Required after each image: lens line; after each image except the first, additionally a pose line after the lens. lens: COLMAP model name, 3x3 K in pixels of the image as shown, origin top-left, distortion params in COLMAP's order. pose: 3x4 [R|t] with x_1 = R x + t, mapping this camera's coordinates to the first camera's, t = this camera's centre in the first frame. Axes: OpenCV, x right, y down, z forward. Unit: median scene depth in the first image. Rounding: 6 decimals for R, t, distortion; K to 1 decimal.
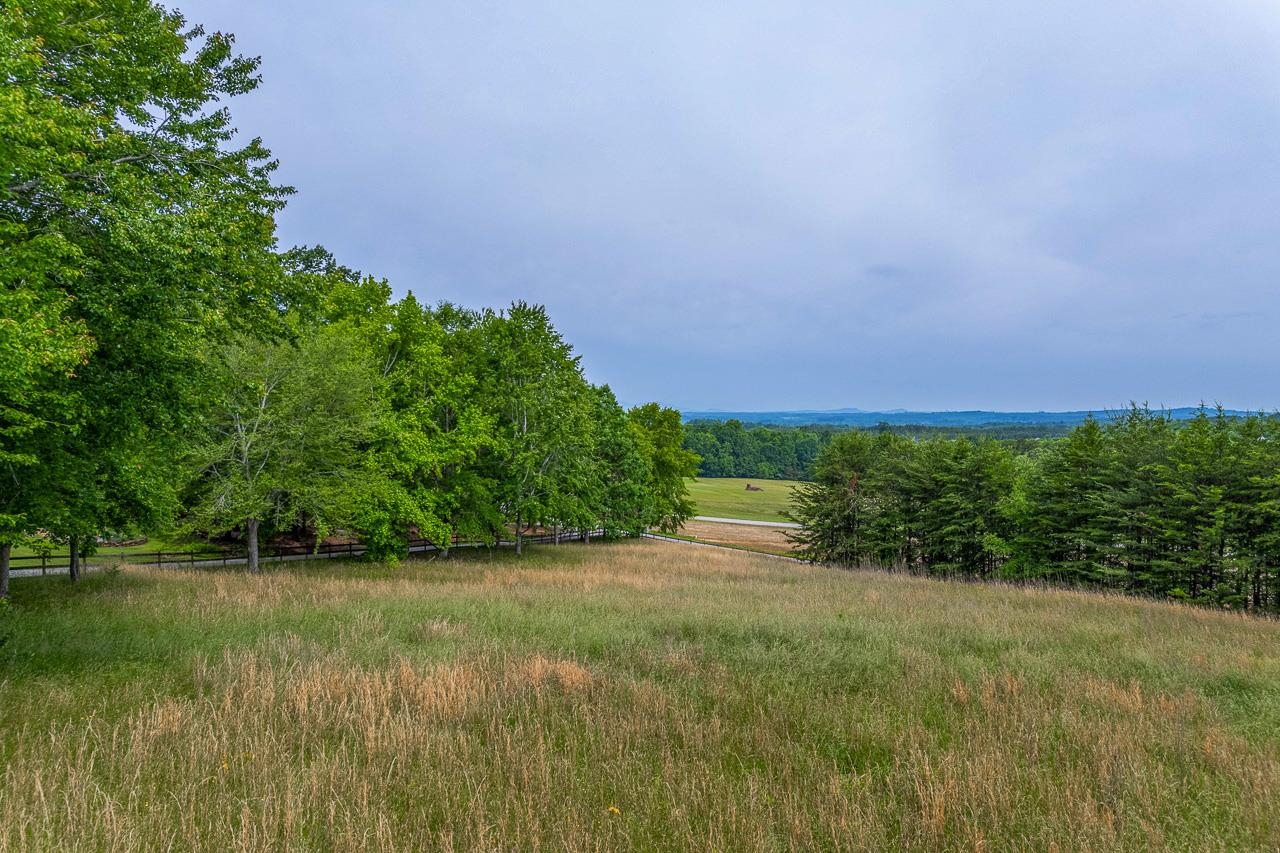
lens RADIAL K [[834.5, 0, 650.9], [0, 834.5, 447.1], [0, 0, 1]] dist [-0.073653, 0.066284]
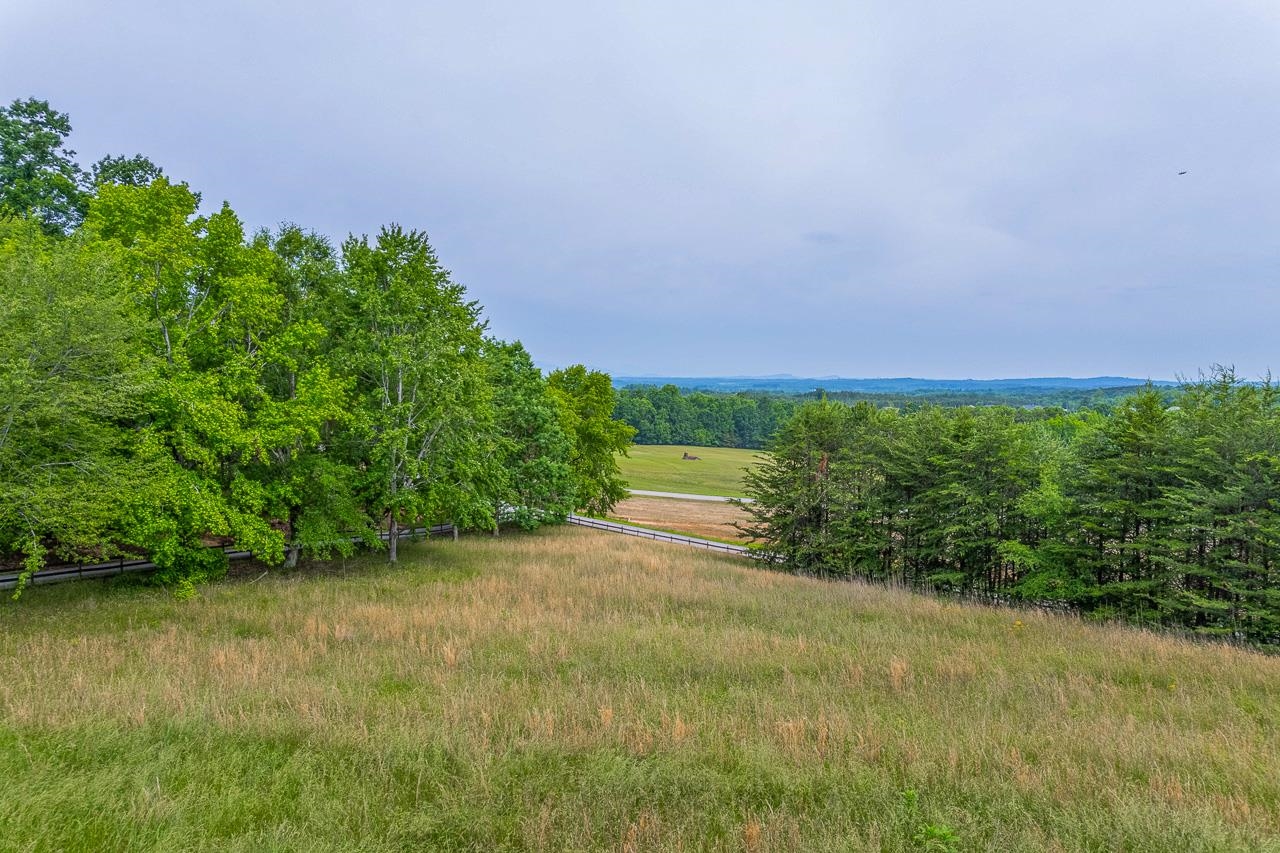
lens RADIAL K [[834.5, 0, 647.1], [0, 834.5, 444.5], [0, 0, 1]] dist [-0.073653, 0.066284]
pose [[0.997384, 0.001911, 0.072265, 0.013404], [-0.004724, 0.999236, 0.038784, -0.006349], [-0.072136, -0.039024, 0.996631, 0.176389]]
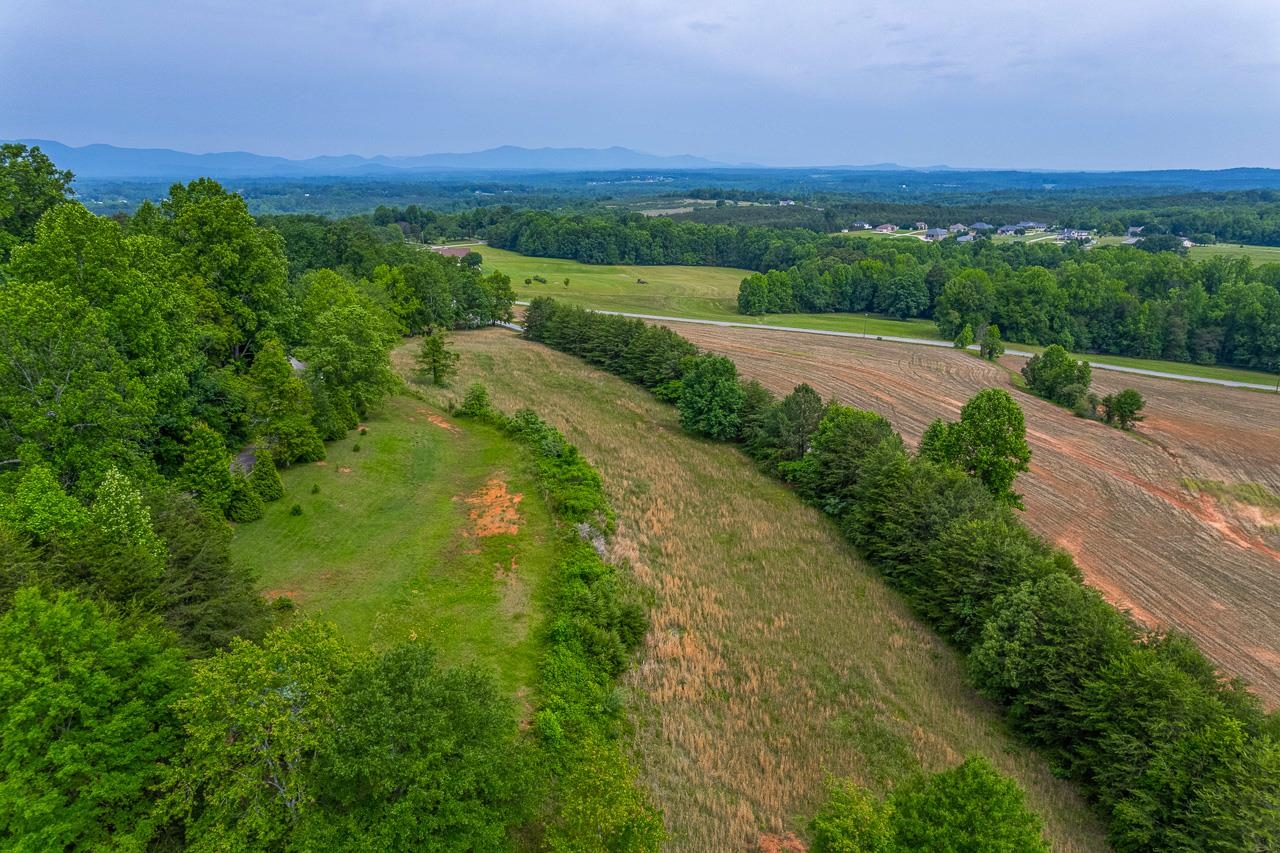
lens RADIAL K [[834.5, 0, 652.0], [0, 834.5, 428.2], [0, 0, 1]] dist [-0.073653, 0.066284]
pose [[0.999424, 0.011311, -0.031989, 0.673620], [-0.002566, 0.965294, 0.261154, -0.311357], [0.033832, -0.260922, 0.964767, -1.865735]]
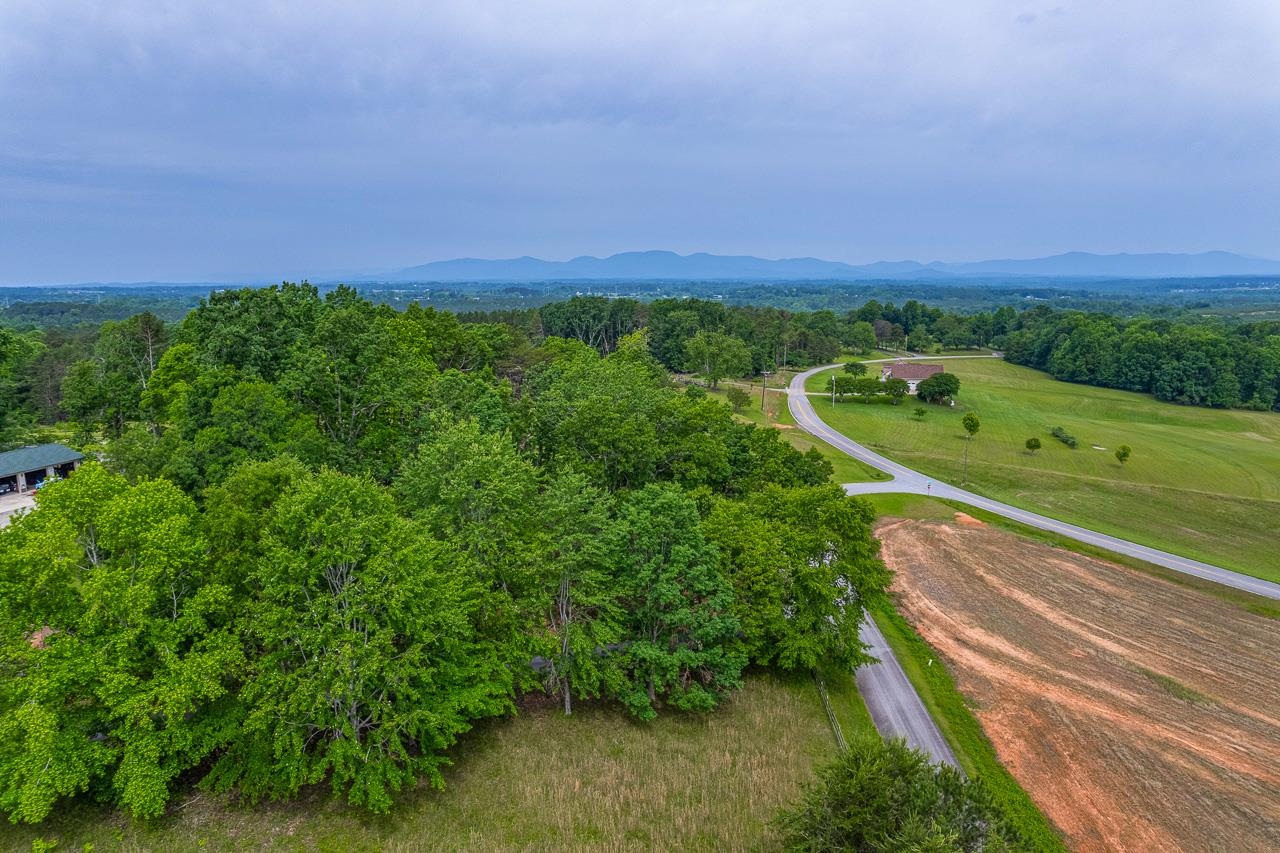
lens RADIAL K [[834.5, 0, 634.3], [0, 834.5, 424.7], [0, 0, 1]] dist [-0.073653, 0.066284]
pose [[0.775904, 0.109527, -0.621270, 0.355525], [-0.021983, 0.988909, 0.146886, -0.238909], [0.630468, -0.100312, 0.769706, 0.468417]]
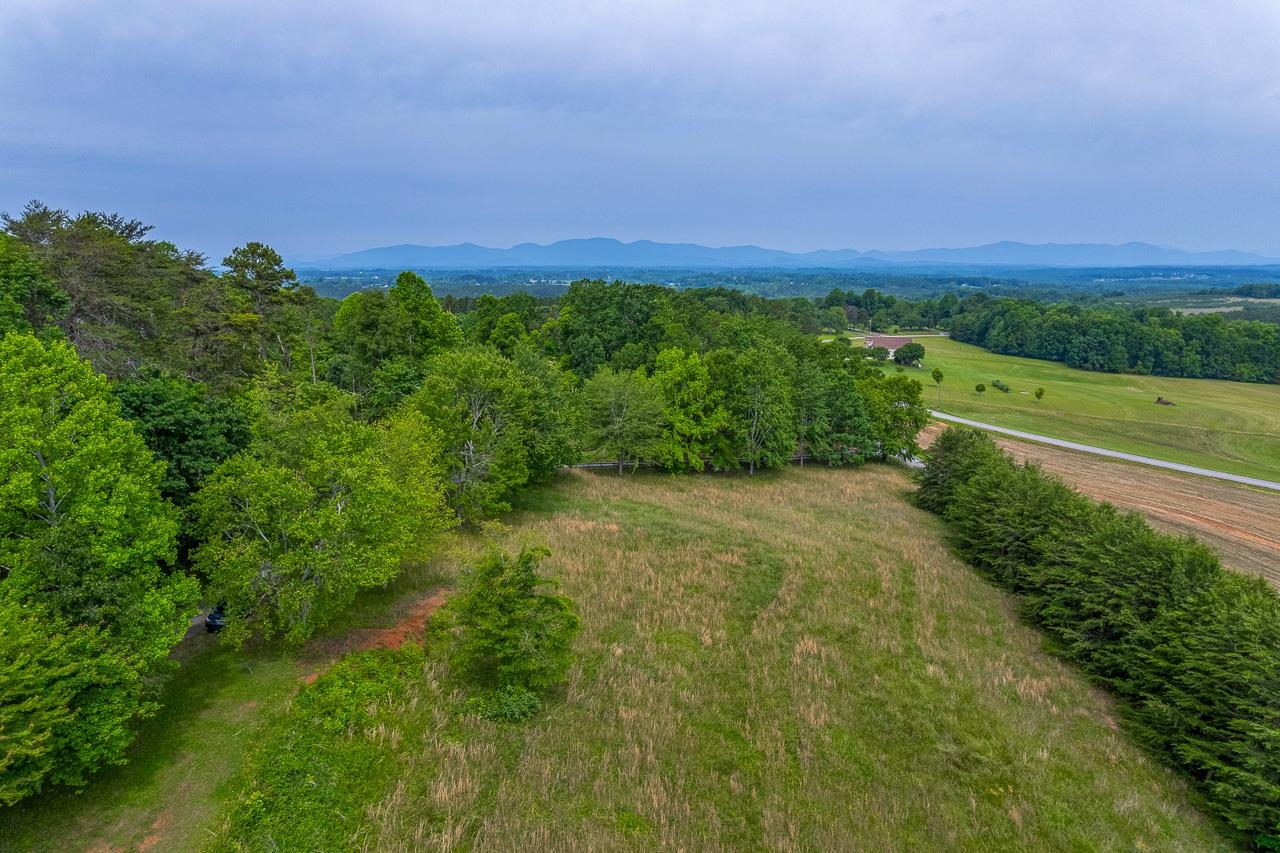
lens RADIAL K [[834.5, 0, 639.7], [0, 834.5, 422.9], [0, 0, 1]] dist [-0.073653, 0.066284]
pose [[0.820541, 0.109511, -0.560999, 0.557105], [-0.023972, 0.987204, 0.157647, -0.230258], [0.571085, -0.115908, 0.812667, -0.584493]]
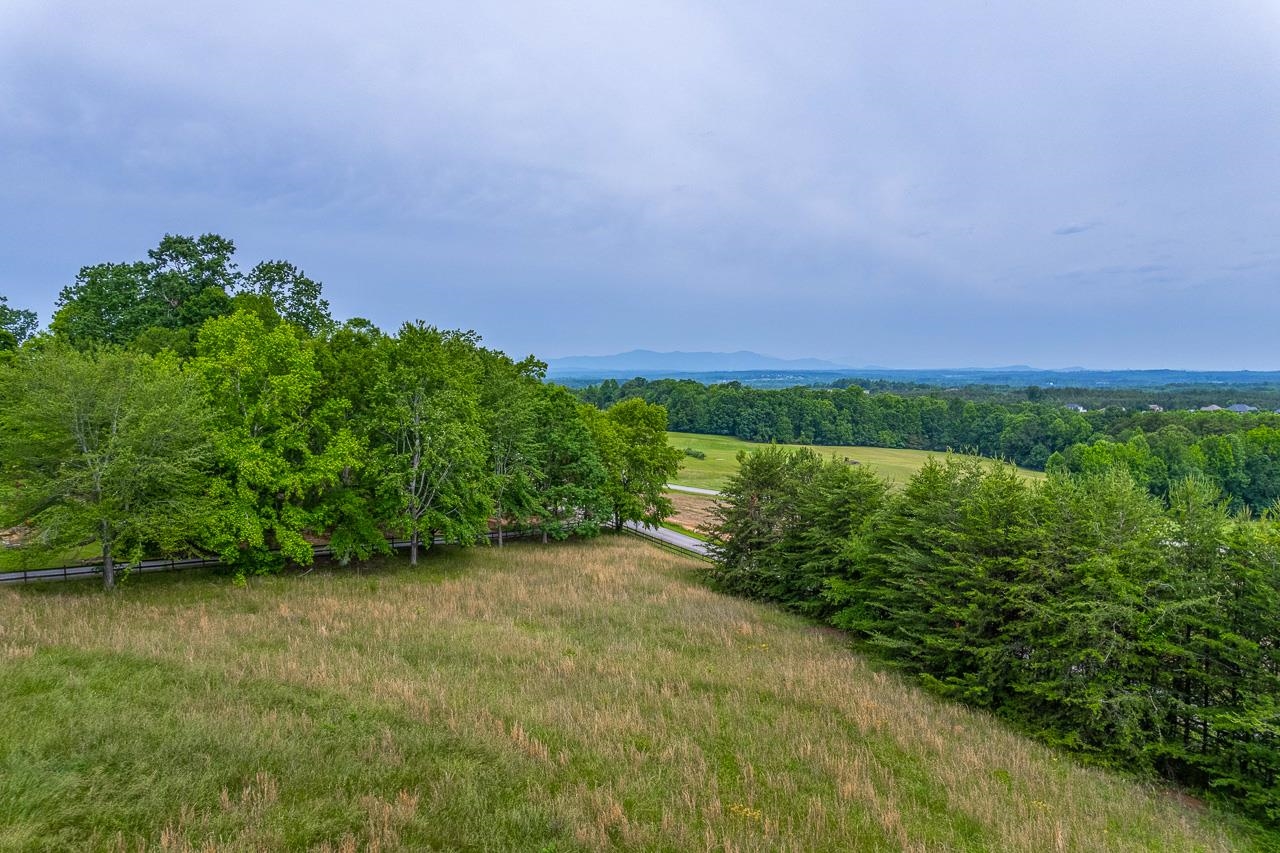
lens RADIAL K [[834.5, 0, 646.3], [0, 834.5, 429.7], [0, 0, 1]] dist [-0.073653, 0.066284]
pose [[0.981944, 0.015927, -0.188499, 0.245166], [-0.010023, 0.999430, 0.032237, -0.058493], [0.188905, -0.029765, 0.981544, 0.028796]]
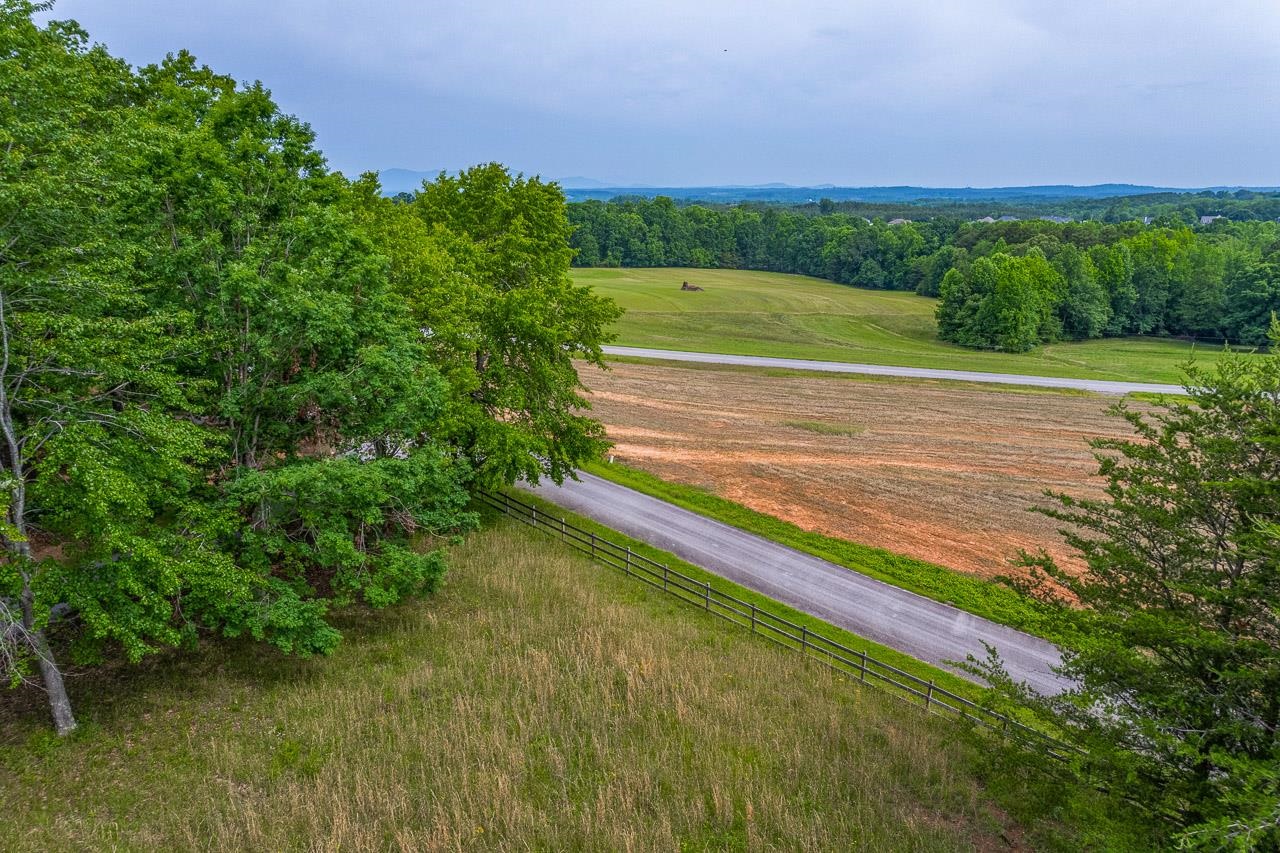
lens RADIAL K [[834.5, 0, 648.0], [0, 834.5, 426.8], [0, 0, 1]] dist [-0.073653, 0.066284]
pose [[0.996300, -0.027483, 0.081434, 0.049416], [0.007489, 0.971651, 0.236303, -0.030617], [-0.085620, -0.234819, 0.968261, 0.726332]]
